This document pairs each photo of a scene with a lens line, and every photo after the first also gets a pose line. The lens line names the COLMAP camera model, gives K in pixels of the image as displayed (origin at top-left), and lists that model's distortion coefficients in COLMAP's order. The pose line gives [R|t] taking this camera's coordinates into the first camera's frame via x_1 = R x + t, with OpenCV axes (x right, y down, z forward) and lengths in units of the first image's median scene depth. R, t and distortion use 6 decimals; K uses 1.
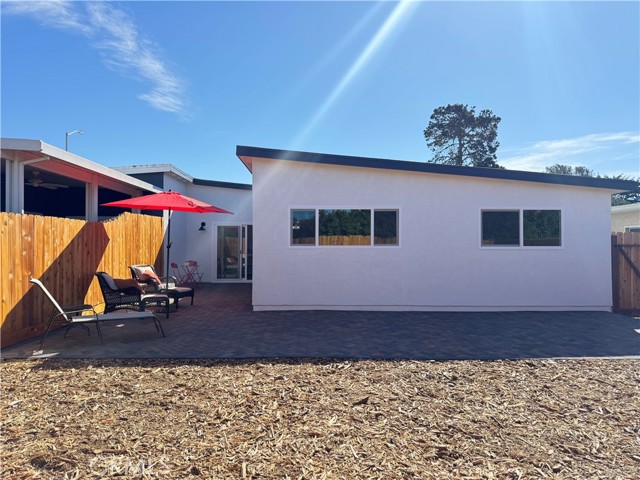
lens RADIAL K [[448.9, 0, 320.2], [0, 448.9, 239.6], [0, 0, 1]] dist [0.084524, -0.104039]
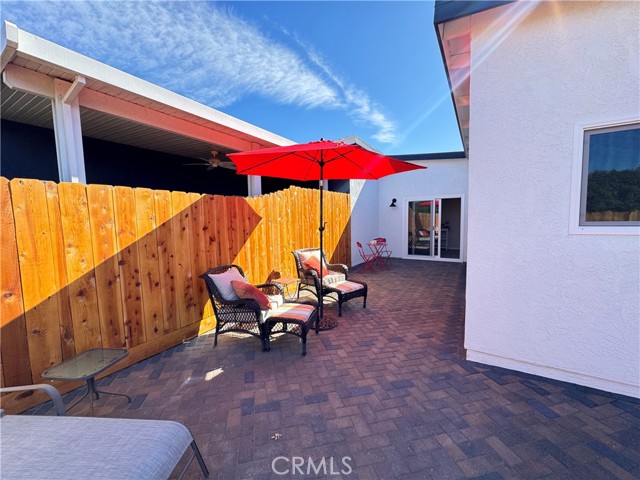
lens RADIAL K [[256.2, 0, 319.4], [0, 256.2, 239.1], [0, 0, 1]] dist [-0.000295, 0.000197]
pose [[0.835297, 0.022594, -0.549335, -0.122780], [0.027586, 0.996174, 0.082919, -0.000103], [0.549107, -0.084416, 0.831478, 0.634745]]
